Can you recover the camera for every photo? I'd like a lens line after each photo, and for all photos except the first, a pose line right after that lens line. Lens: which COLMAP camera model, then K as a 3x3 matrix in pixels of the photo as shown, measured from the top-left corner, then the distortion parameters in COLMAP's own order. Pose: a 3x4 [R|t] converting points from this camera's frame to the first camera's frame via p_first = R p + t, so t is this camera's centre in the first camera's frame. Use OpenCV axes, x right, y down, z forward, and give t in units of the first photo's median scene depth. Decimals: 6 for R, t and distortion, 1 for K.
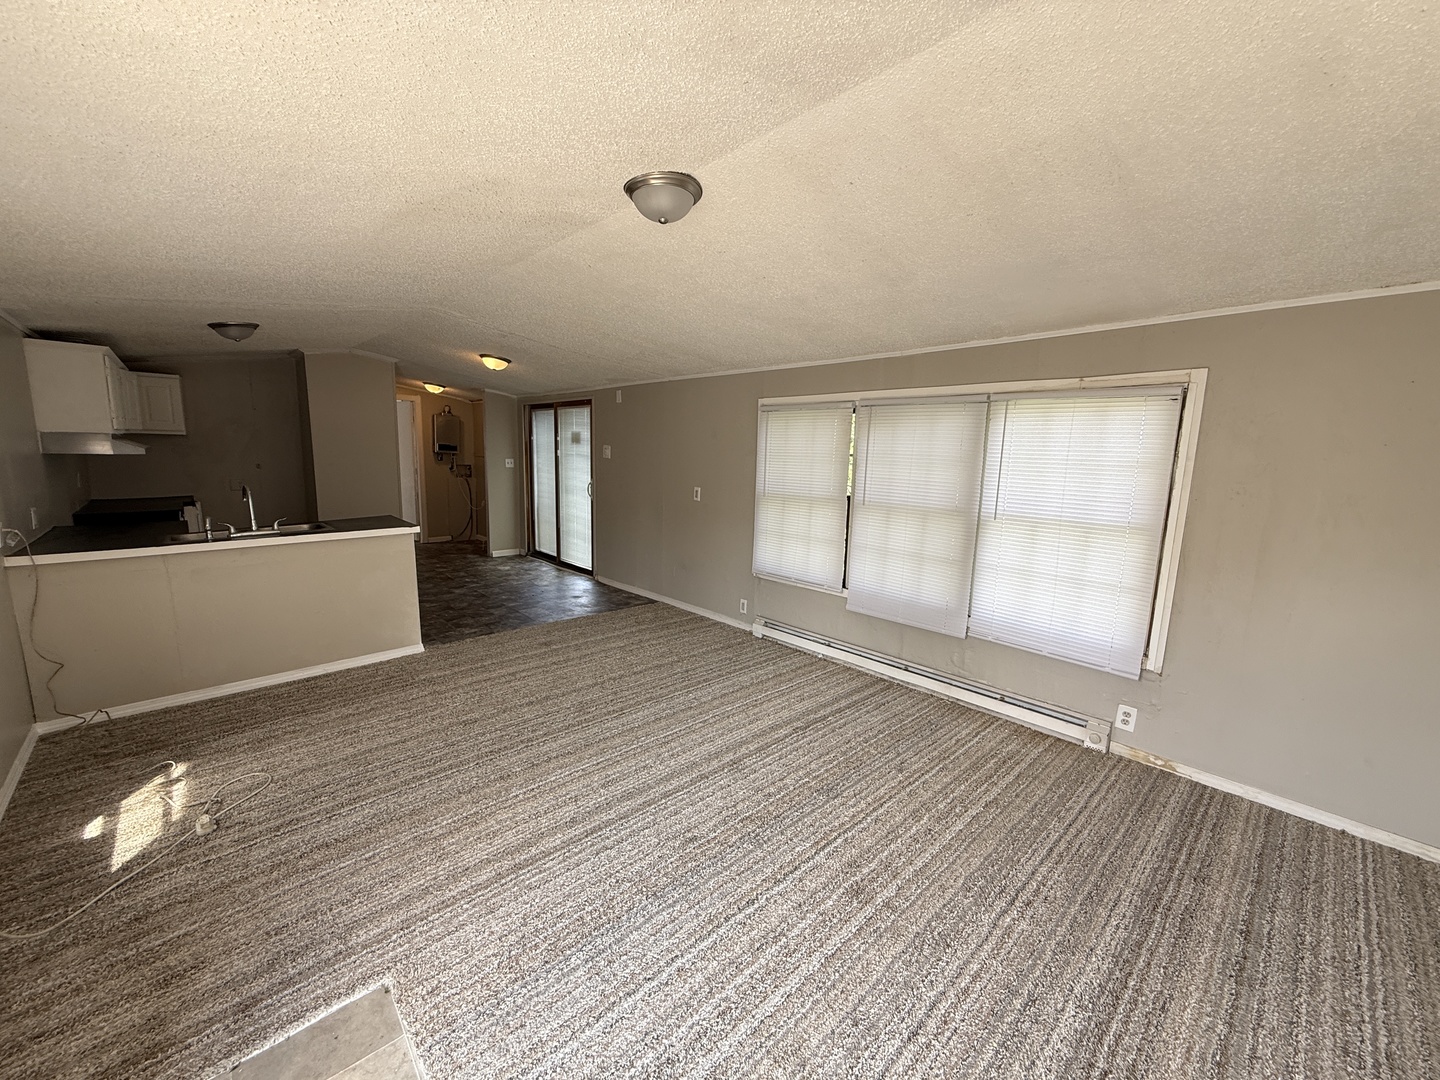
lens RADIAL K [[572.9, 0, 716.4], [0, 572.9, 538.4], [0, 0, 1]] dist [0.000497, -0.000419]
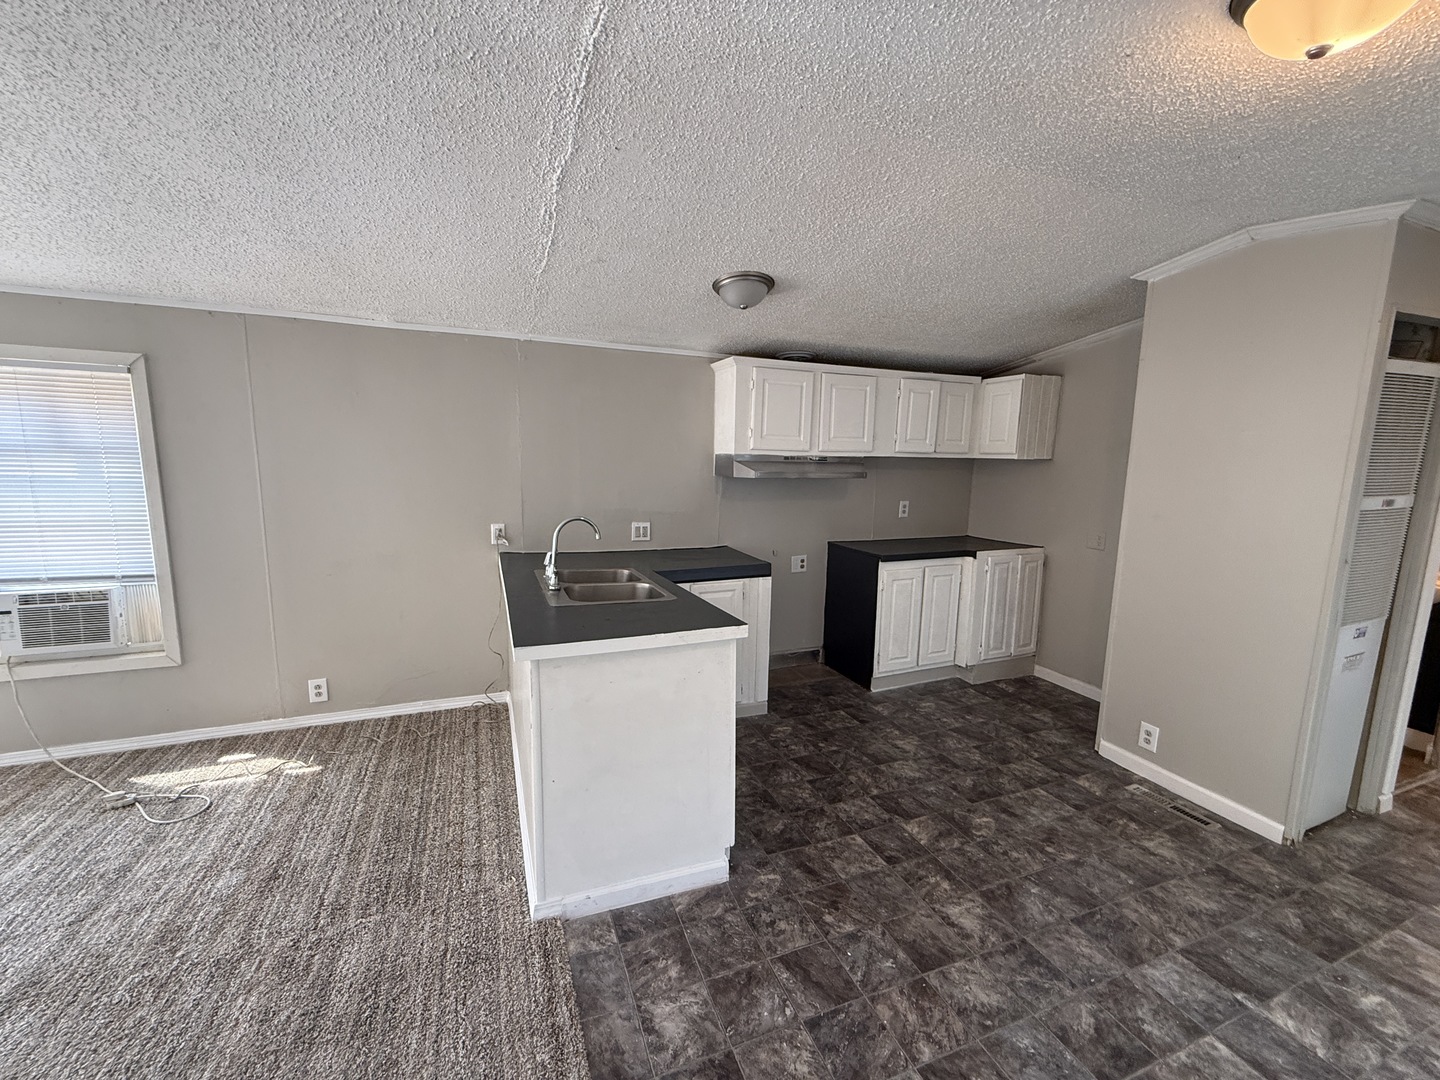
lens RADIAL K [[572.9, 0, 716.4], [0, 572.9, 538.4], [0, 0, 1]] dist [0.000497, -0.000419]
pose [[-0.354174, 0.101300, -0.929677, -0.287754], [-0.173978, 0.969624, 0.171932, -0.307503], [0.918854, 0.222637, -0.325791, 1.941996]]
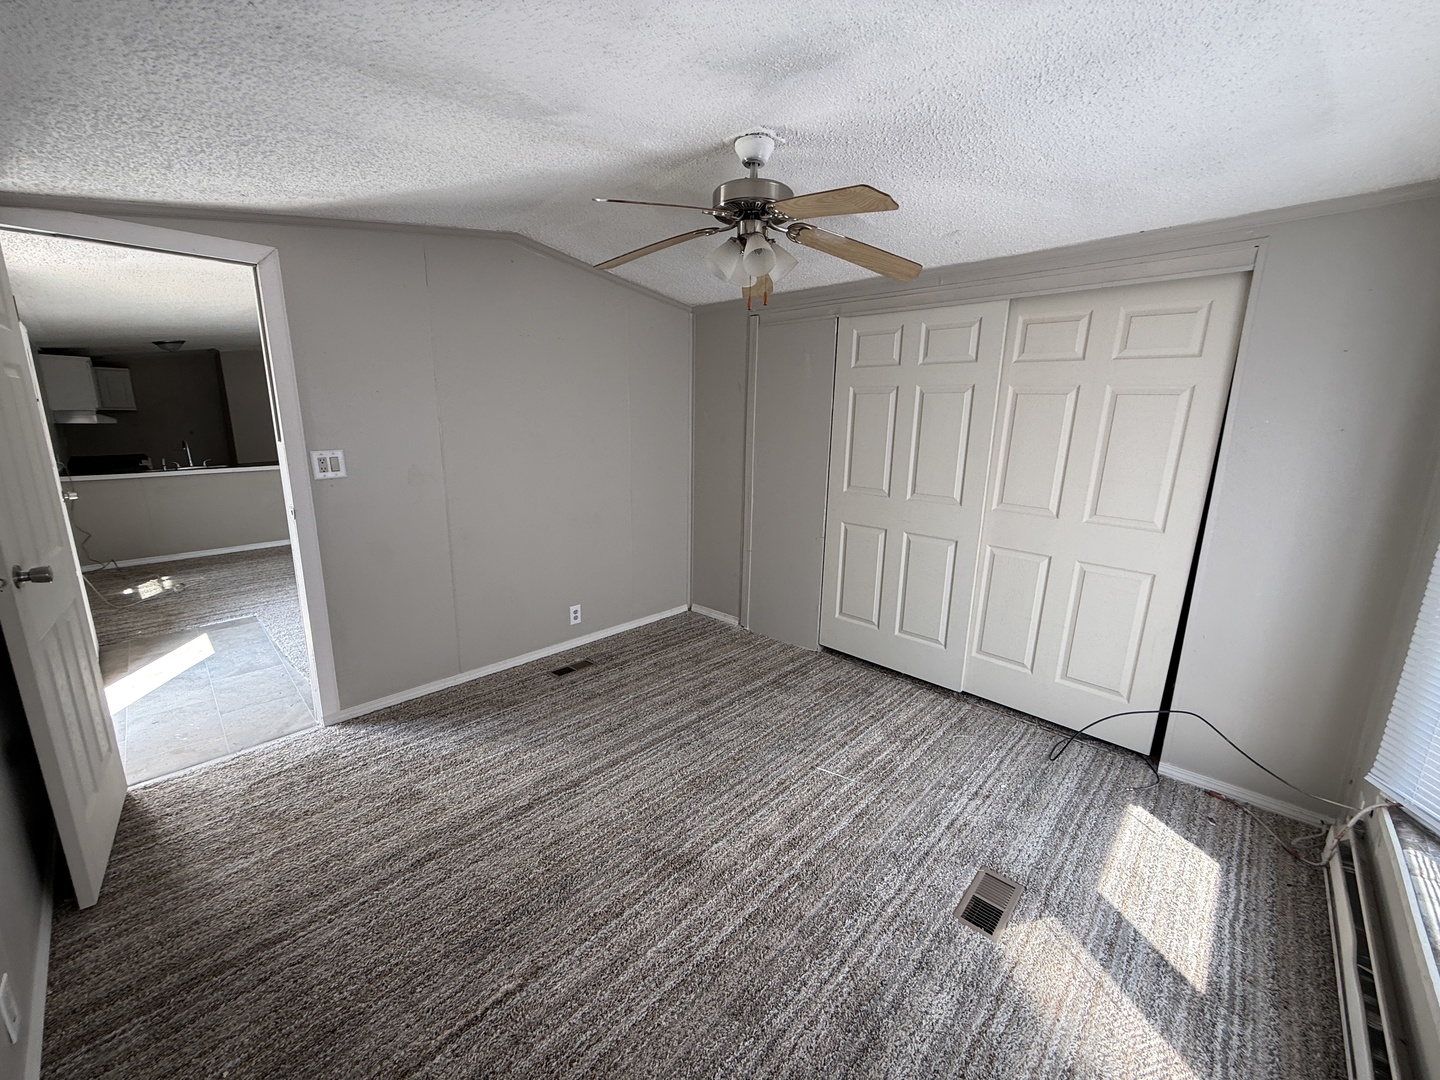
lens RADIAL K [[572.9, 0, 716.4], [0, 572.9, 538.4], [0, 0, 1]] dist [0.000497, -0.000419]
pose [[0.997835, -0.028063, 0.059487, 0.900903], [0.024664, 0.998062, 0.057123, 0.195279], [-0.060975, -0.055532, 0.996593, -1.126500]]
